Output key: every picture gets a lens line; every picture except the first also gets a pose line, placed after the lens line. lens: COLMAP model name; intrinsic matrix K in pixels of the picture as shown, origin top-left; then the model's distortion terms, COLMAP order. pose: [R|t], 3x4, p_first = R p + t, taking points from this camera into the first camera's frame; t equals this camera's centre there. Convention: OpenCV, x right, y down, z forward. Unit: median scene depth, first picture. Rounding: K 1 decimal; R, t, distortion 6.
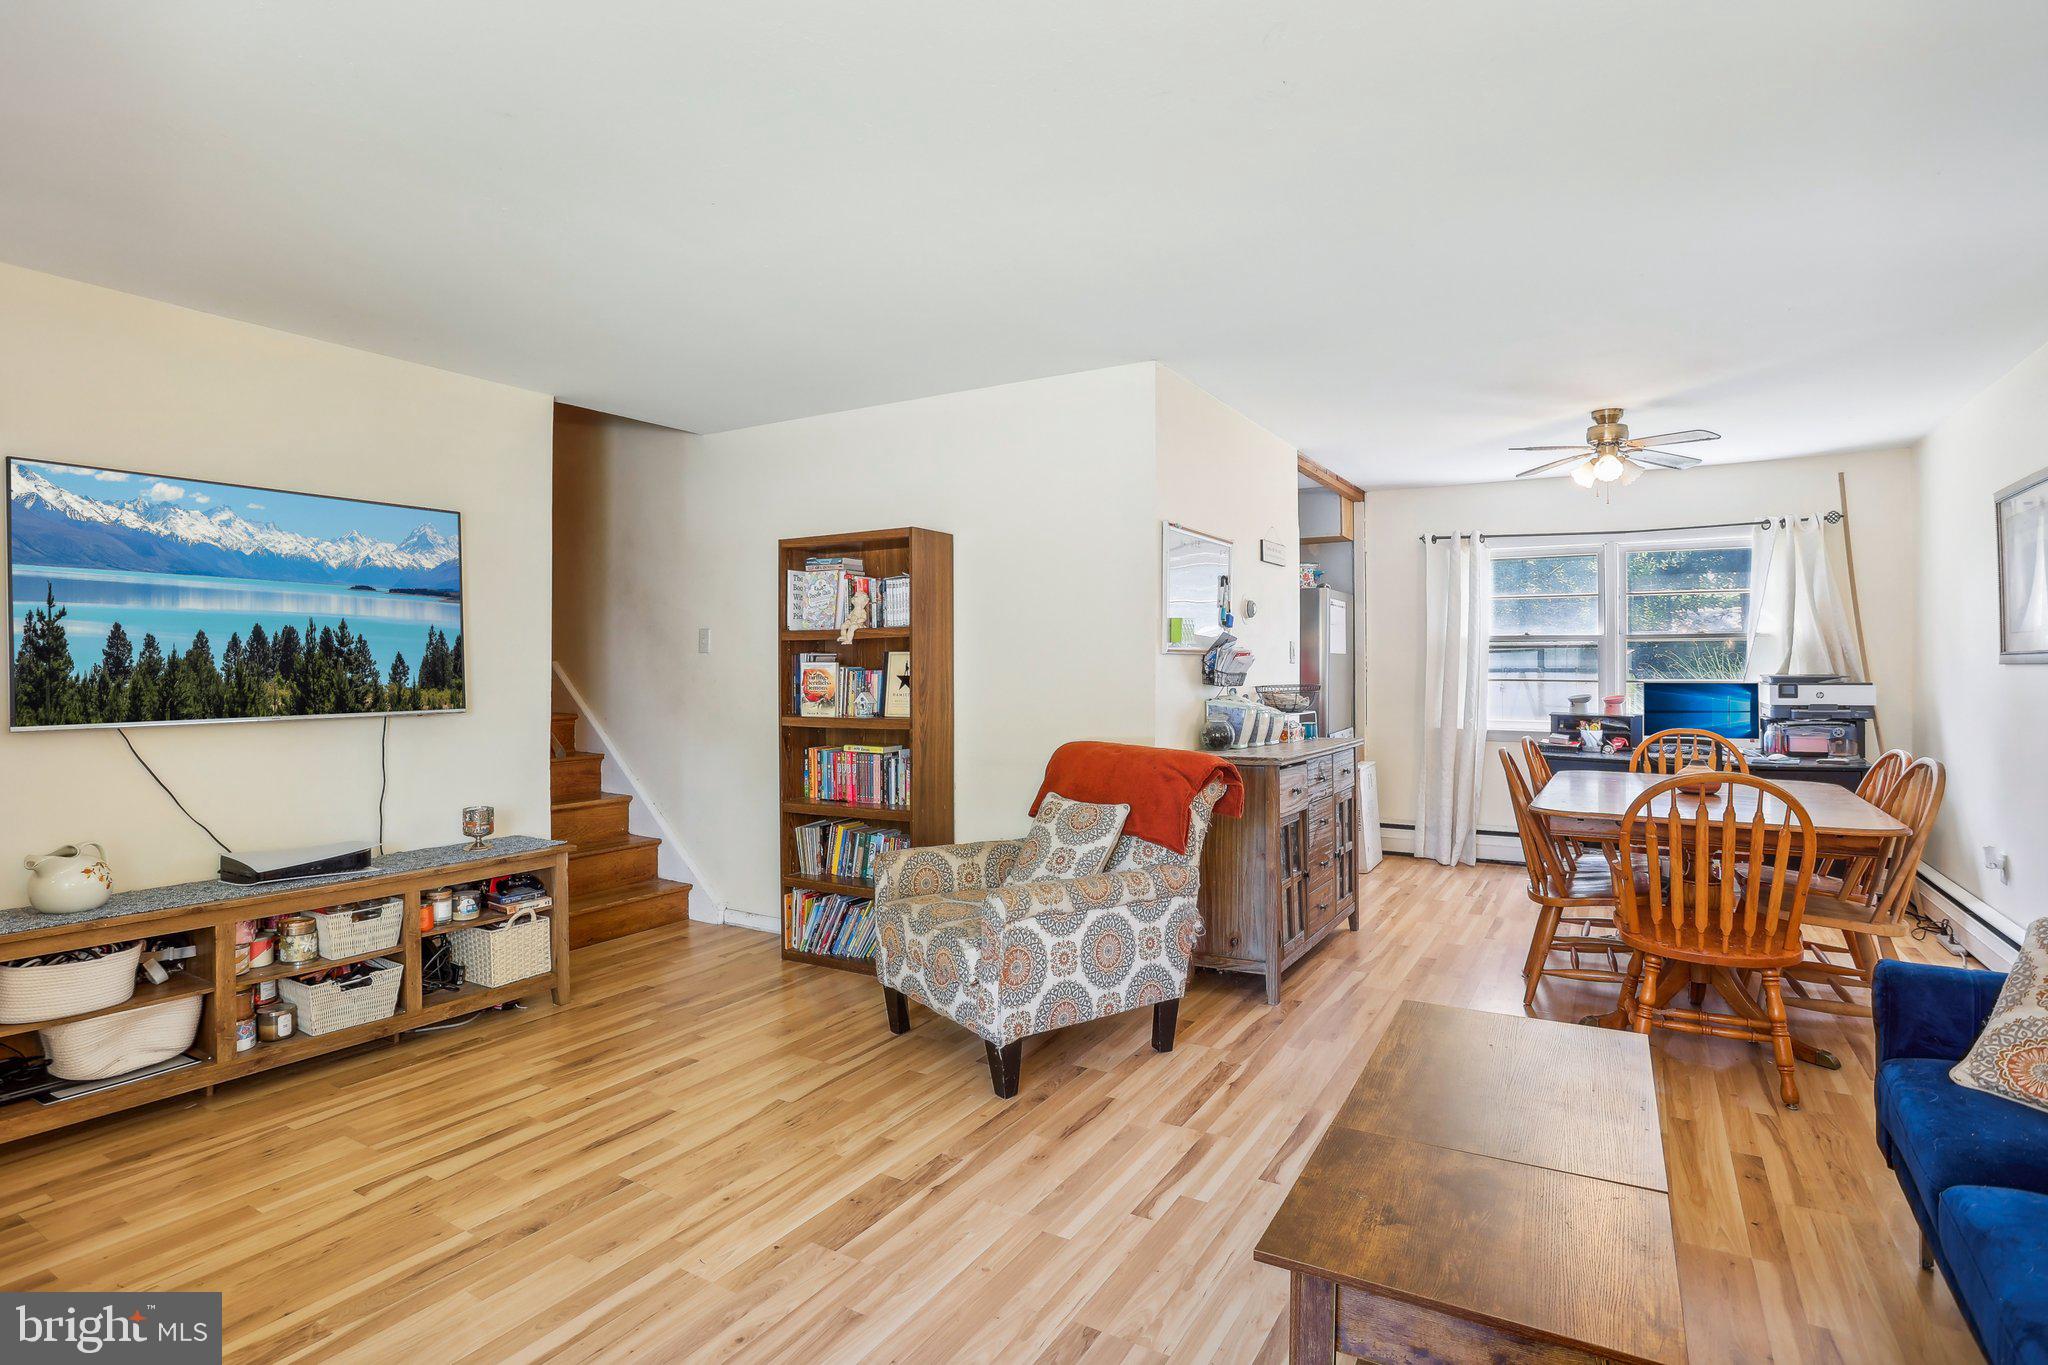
lens RADIAL K [[1055.0, 0, 1016.4], [0, 1055.0, 653.6], [0, 0, 1]] dist [-0.056338, 0.042056]
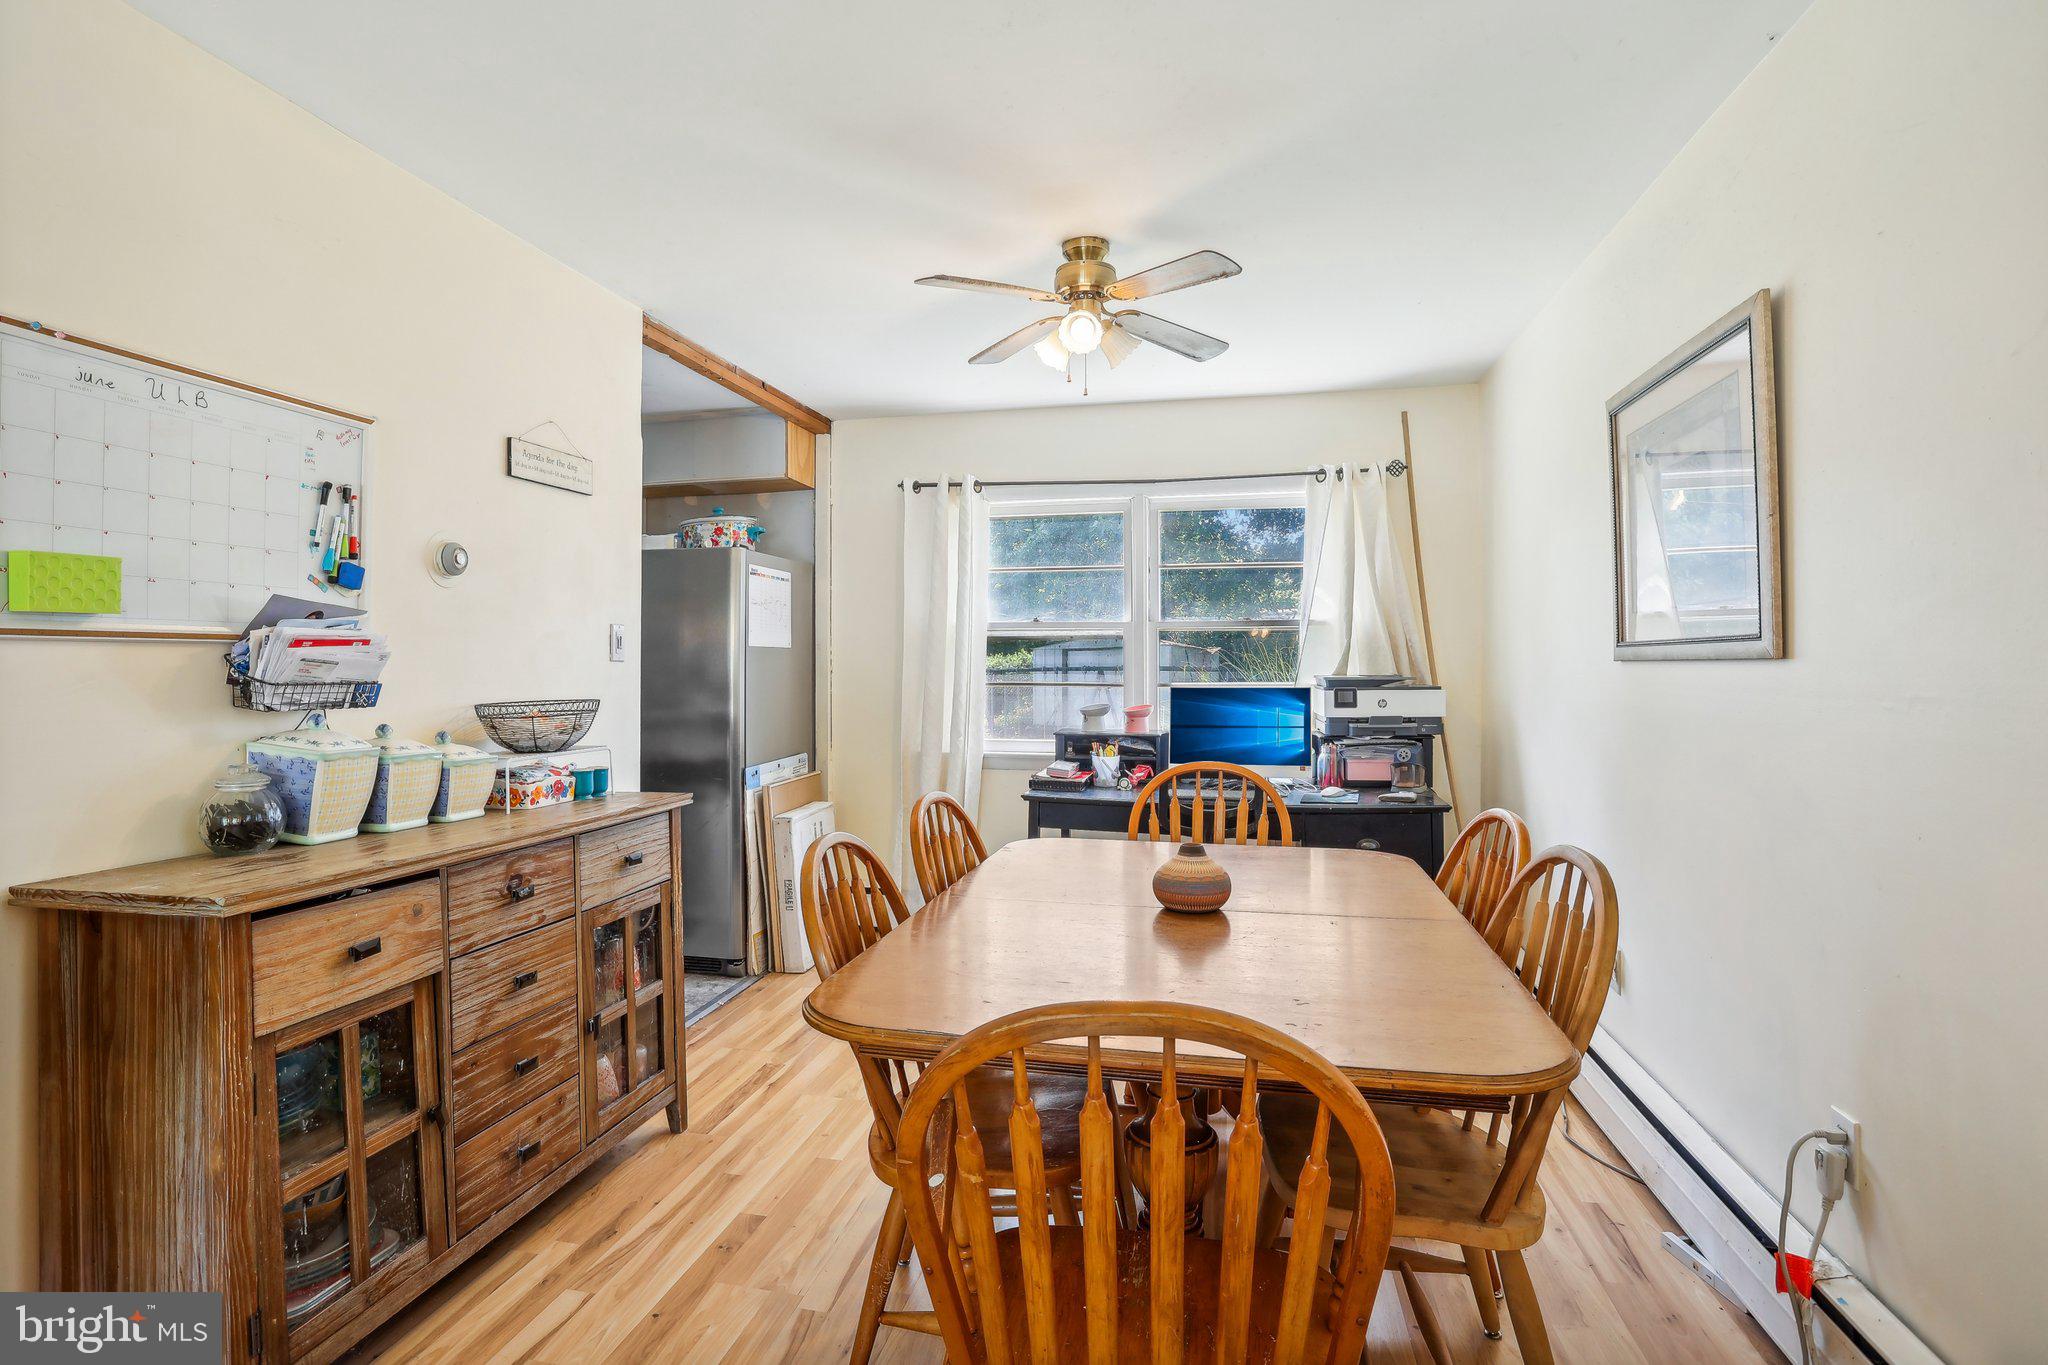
lens RADIAL K [[994.7, 0, 1012.6], [0, 994.7, 655.8], [0, 0, 1]] dist [-0.030608, 0.000545]
pose [[0.951901, -0.000034, 0.306407, 0.309362], [-0.000888, 0.999995, 0.002872, 0.004205], [-0.306406, -0.003006, 0.951896, 0.408817]]
